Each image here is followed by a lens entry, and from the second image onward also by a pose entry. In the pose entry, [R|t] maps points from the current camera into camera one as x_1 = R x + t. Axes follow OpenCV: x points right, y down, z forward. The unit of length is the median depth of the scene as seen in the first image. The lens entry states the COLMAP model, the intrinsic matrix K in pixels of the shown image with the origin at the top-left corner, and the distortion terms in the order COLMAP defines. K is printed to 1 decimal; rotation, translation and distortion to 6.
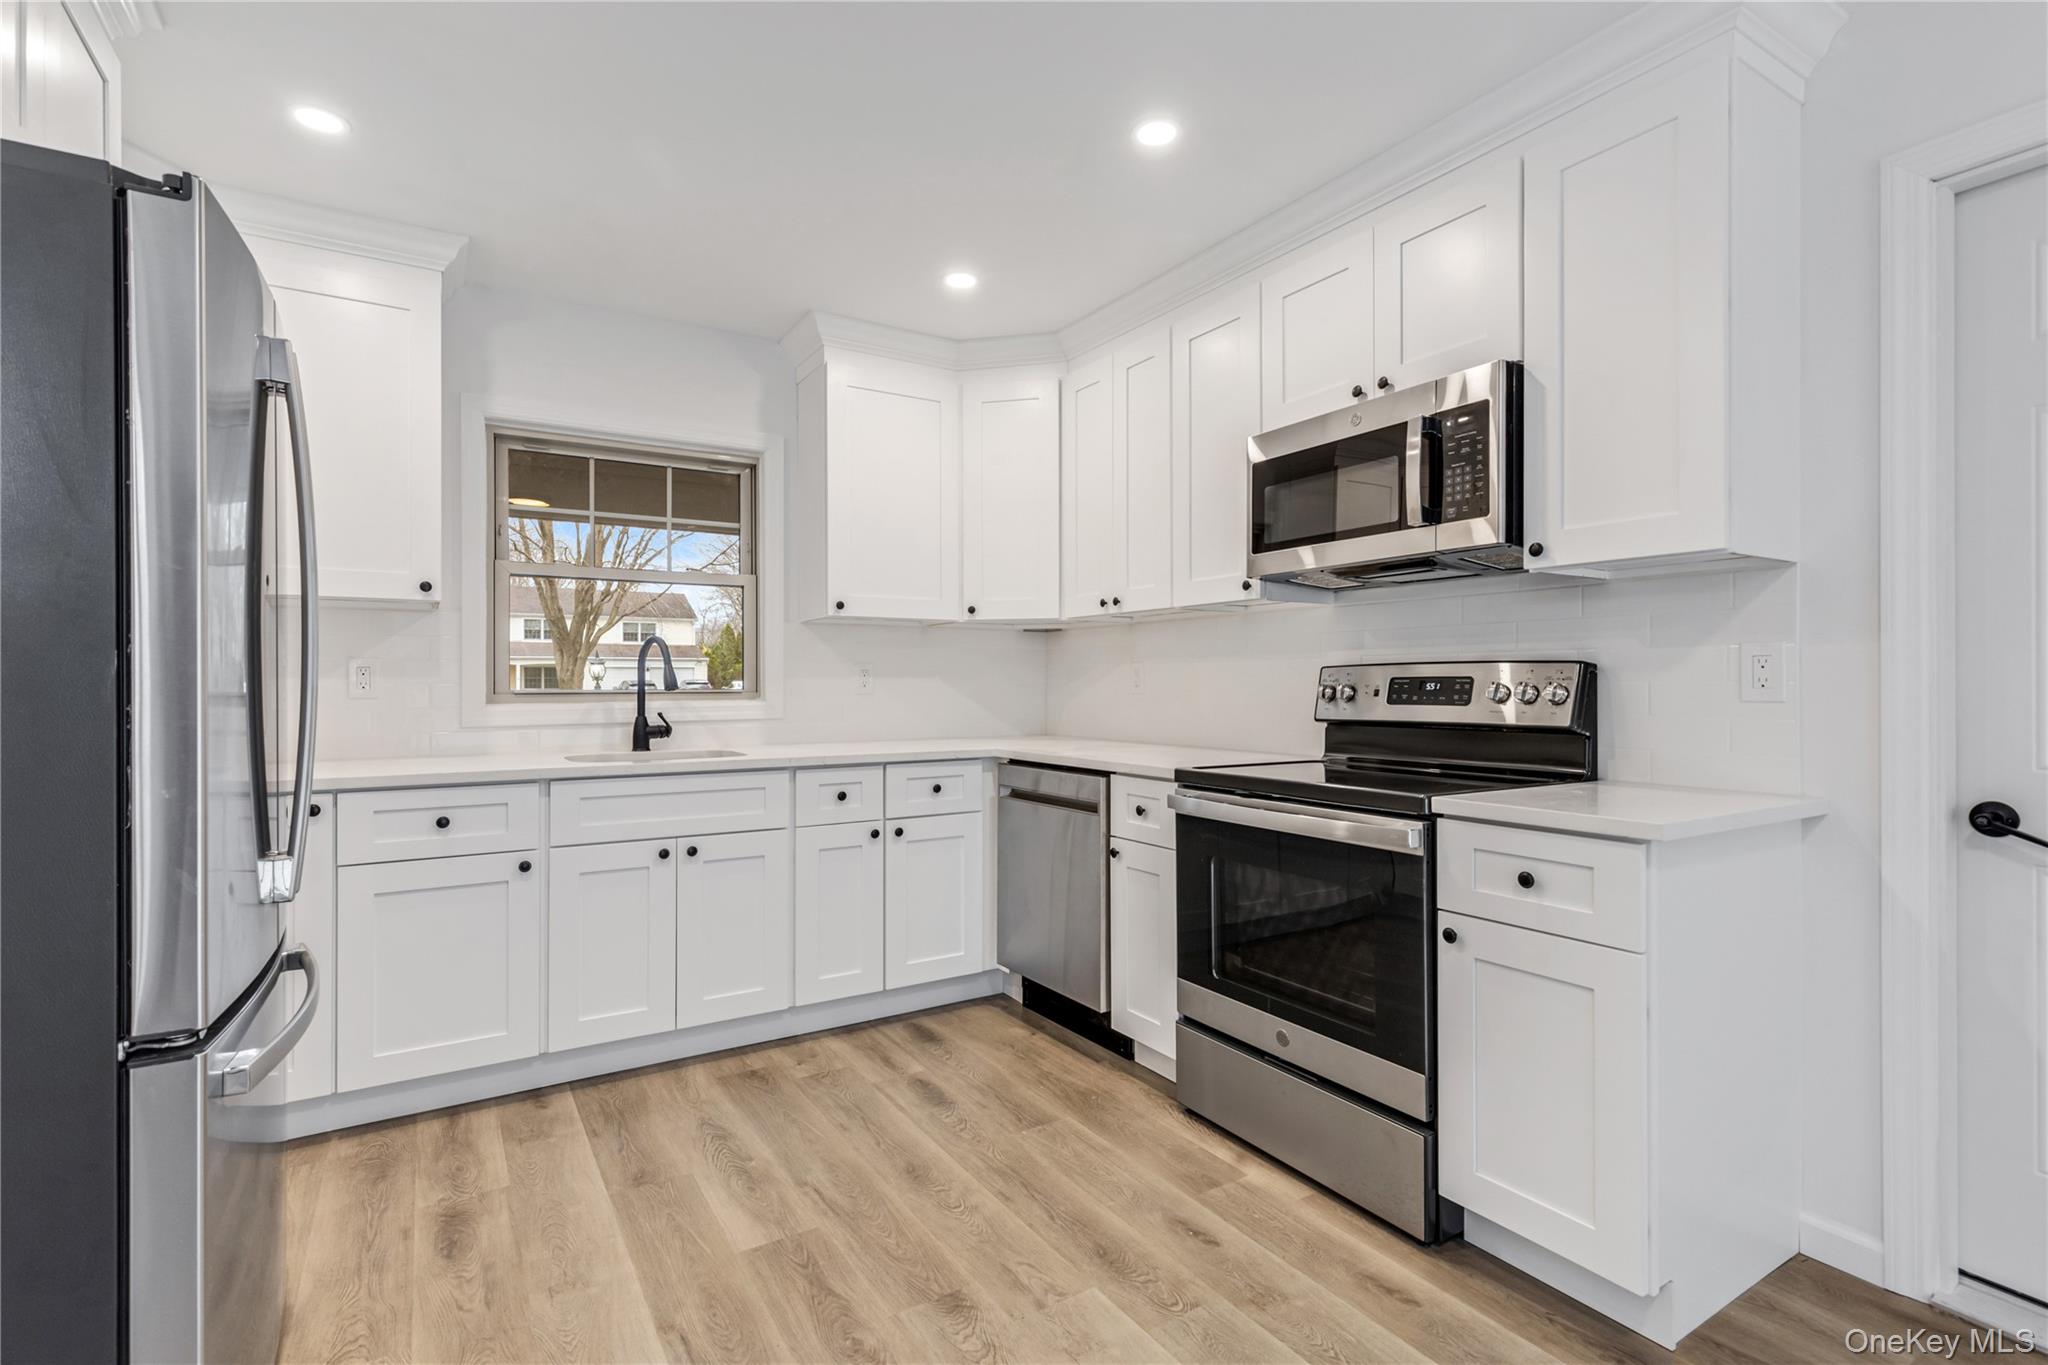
lens RADIAL K [[945.0, 0, 1018.5], [0, 945.0, 683.5], [0, 0, 1]] dist [0.009953, -0.001615]
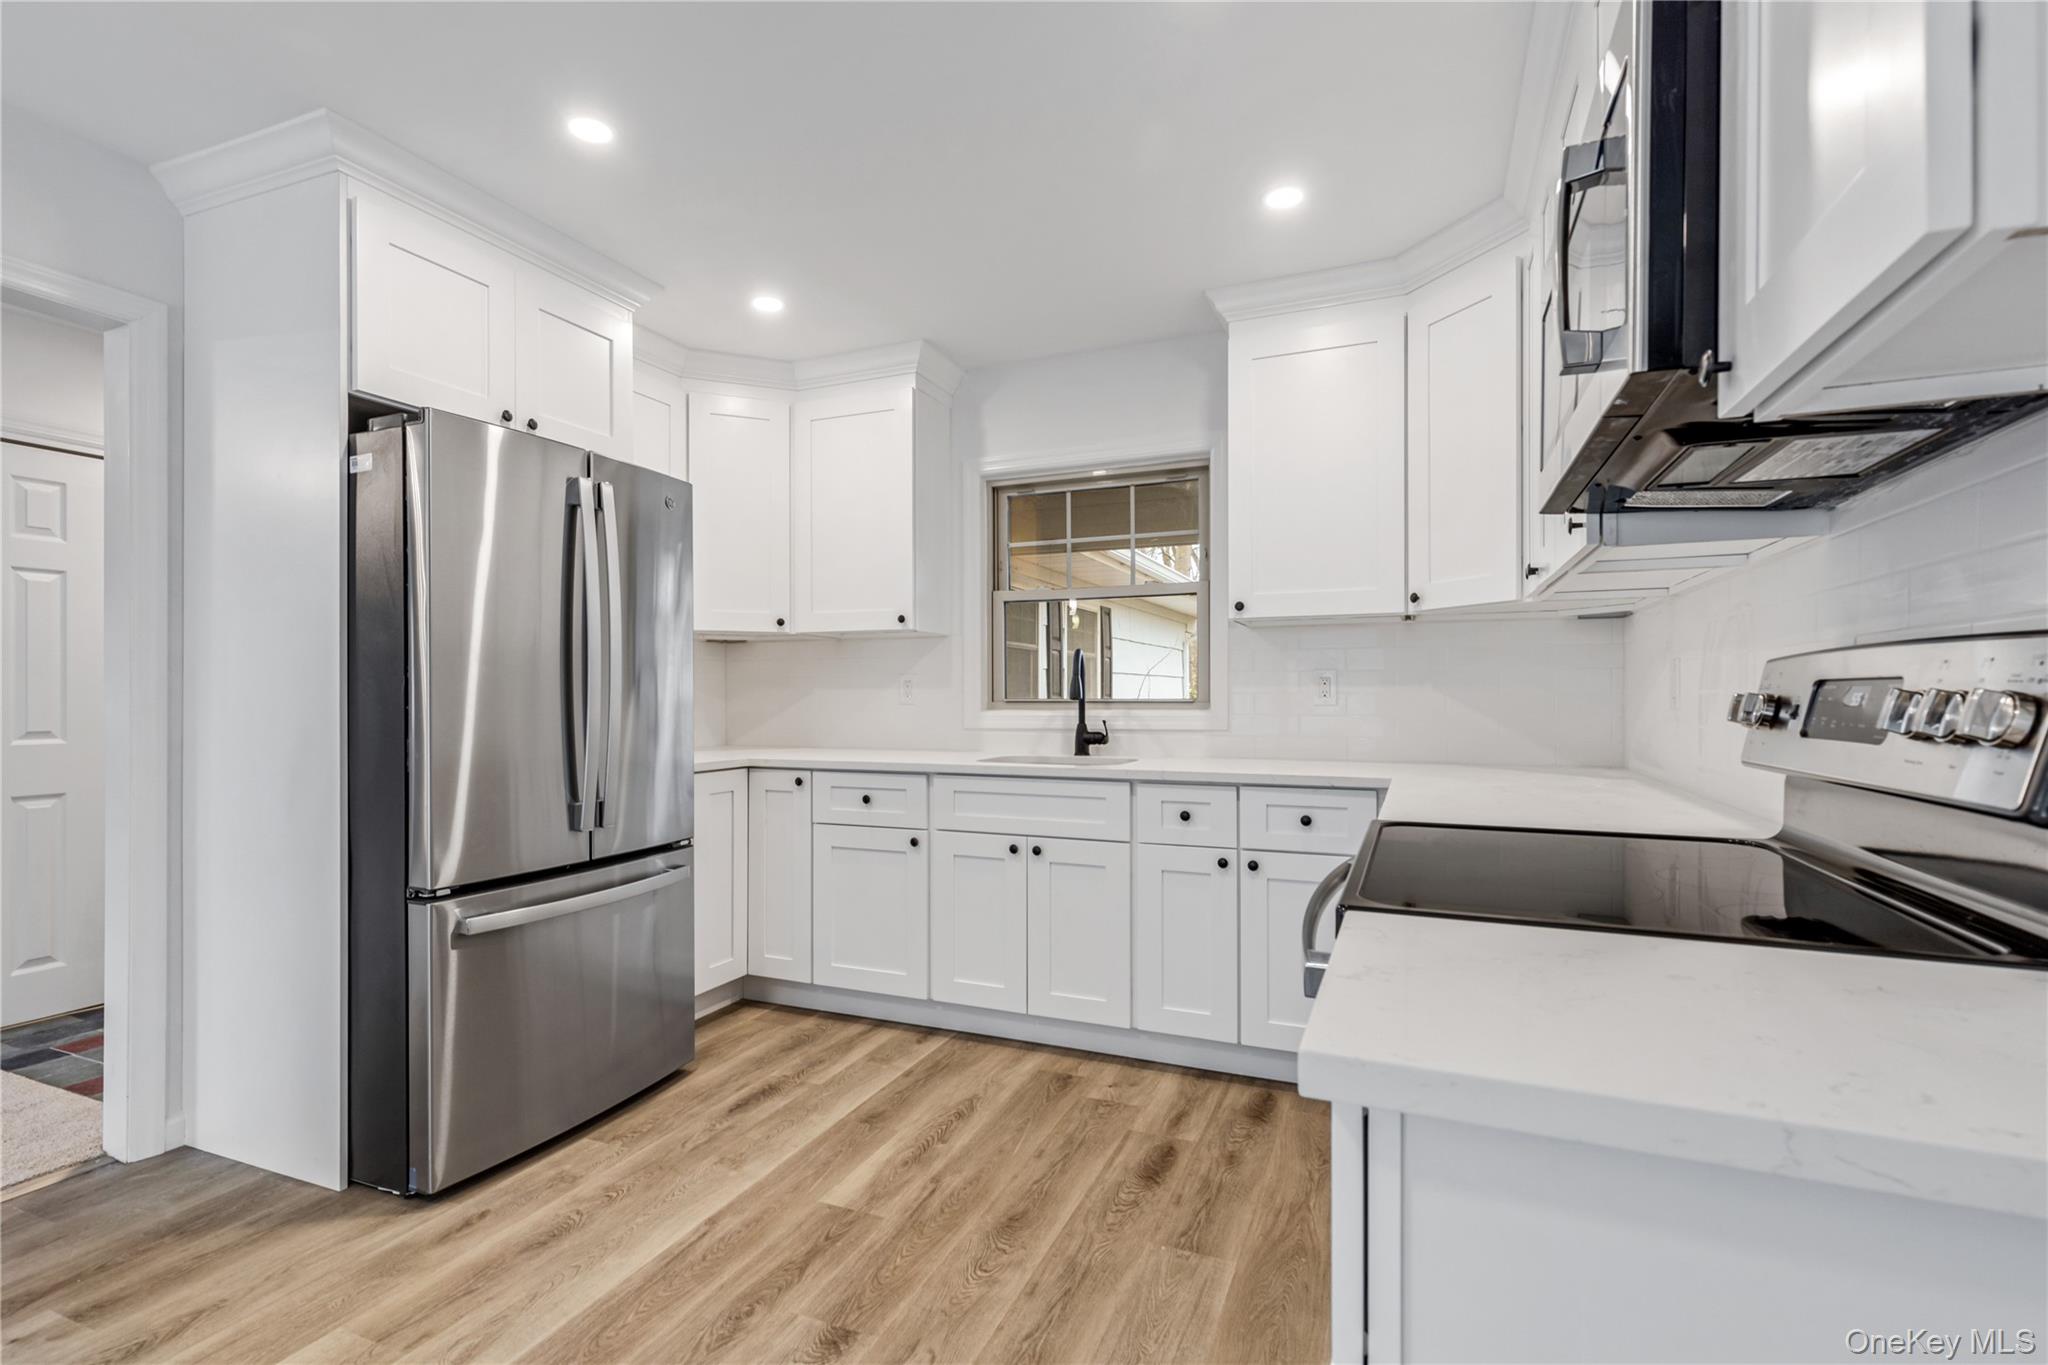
lens RADIAL K [[945.0, 0, 1022.2], [0, 945.0, 695.2], [0, 0, 1]] dist [0.009953, -0.001615]
pose [[0.578297, 0.001539, -0.815825, 0.522510], [0.001401, 0.999995, 0.002879, -0.000878], [0.815825, -0.002808, 0.578292, 0.379980]]
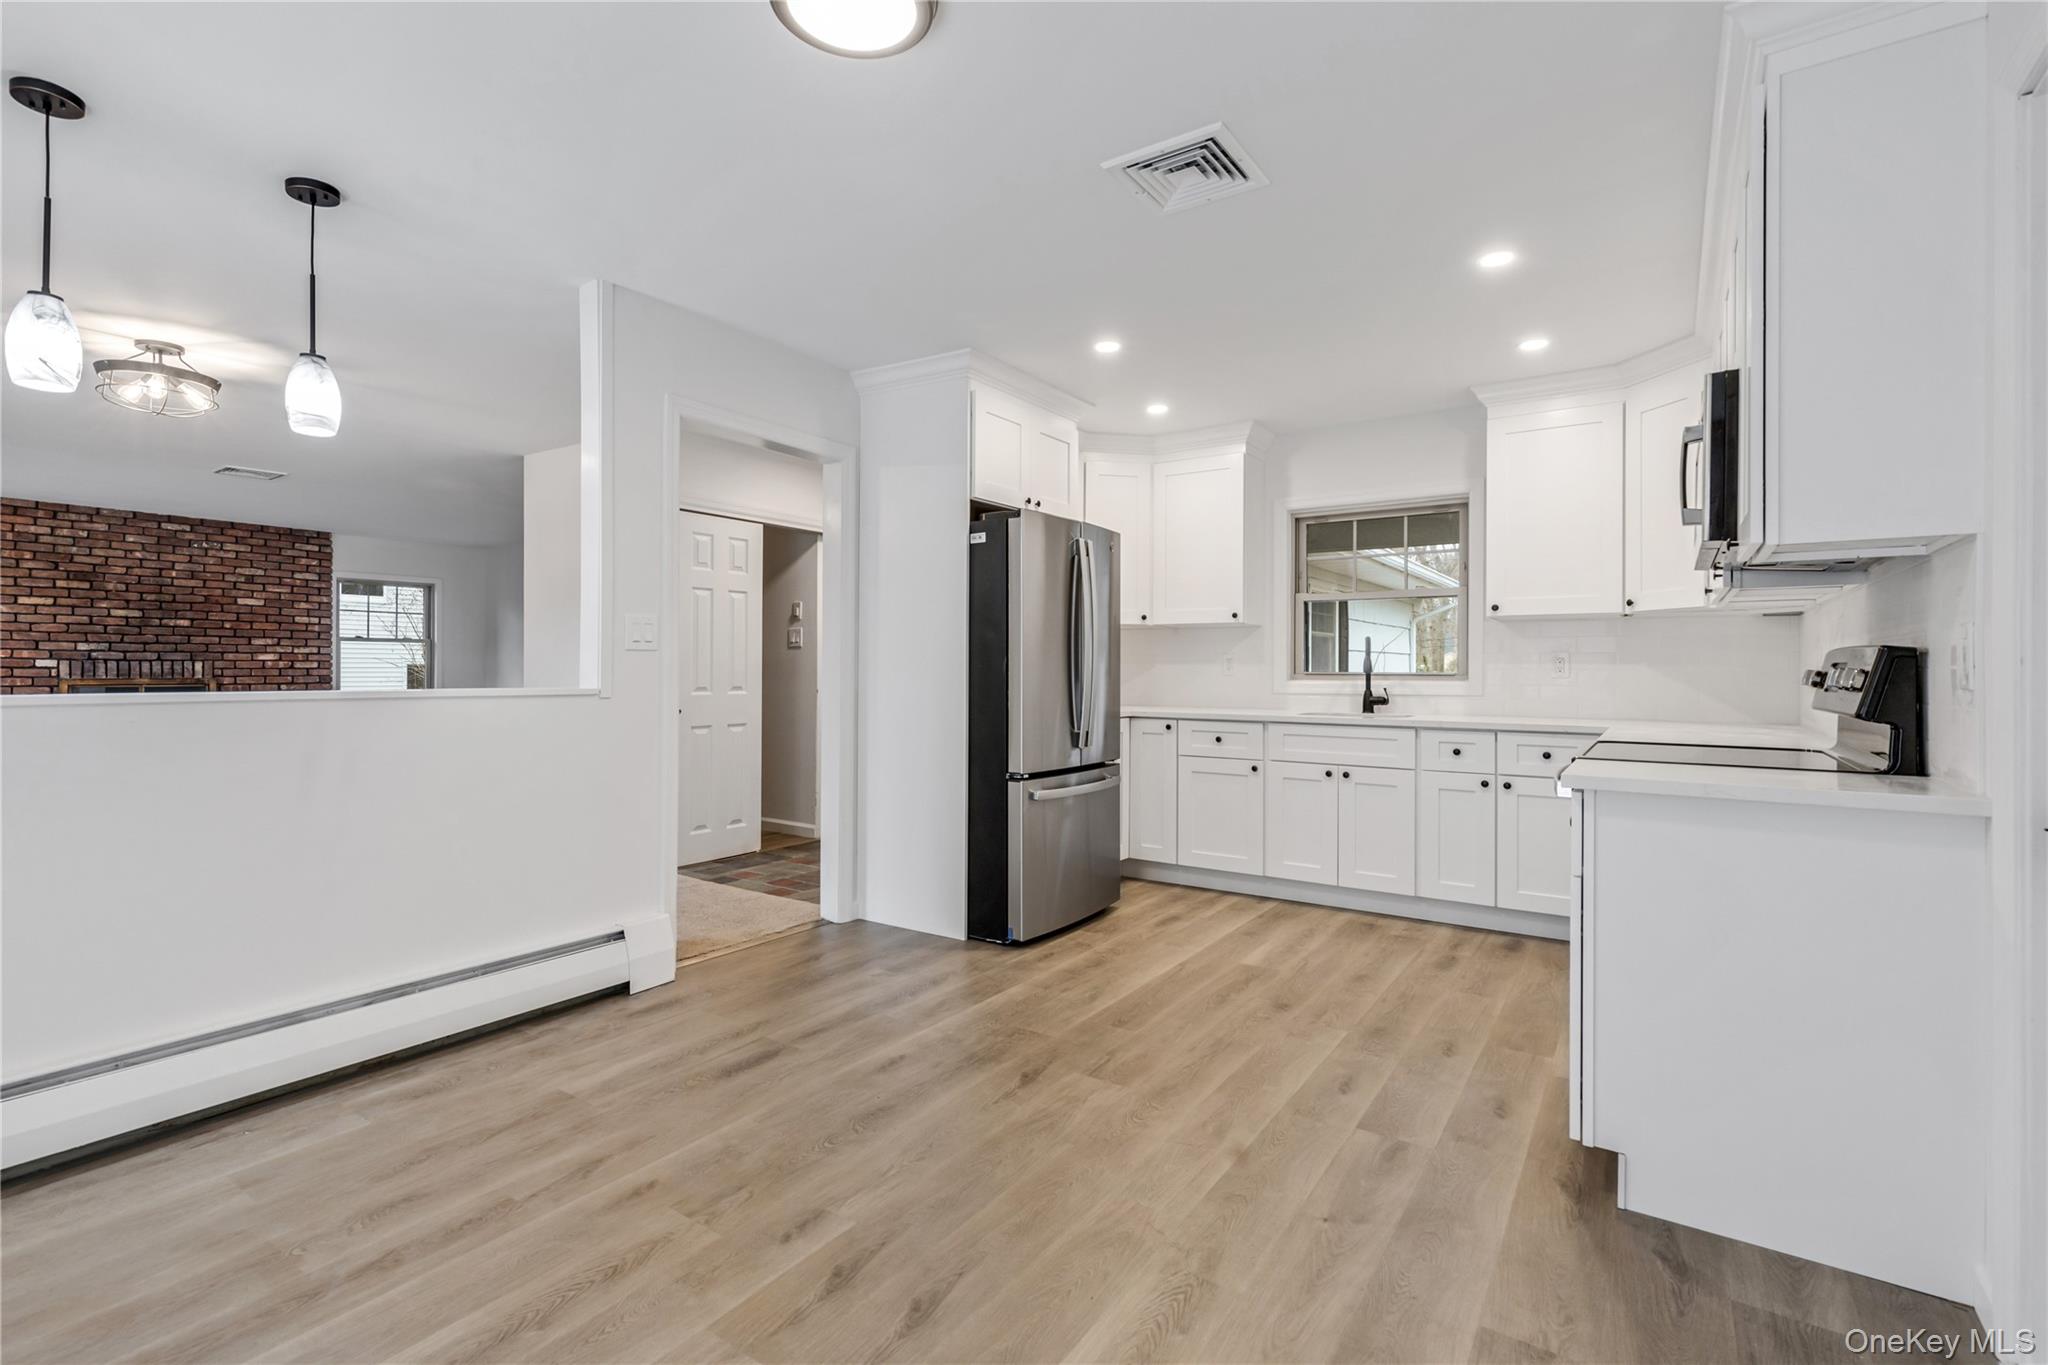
lens RADIAL K [[945.0, 0, 1028.2], [0, 945.0, 667.2], [0, 0, 1]] dist [0.009953, -0.001615]
pose [[0.409624, 0.002207, -0.912252, 0.885695], [-0.004822, 0.999988, 0.000254, 0.001000], [0.912242, 0.004295, 0.409630, -0.124882]]
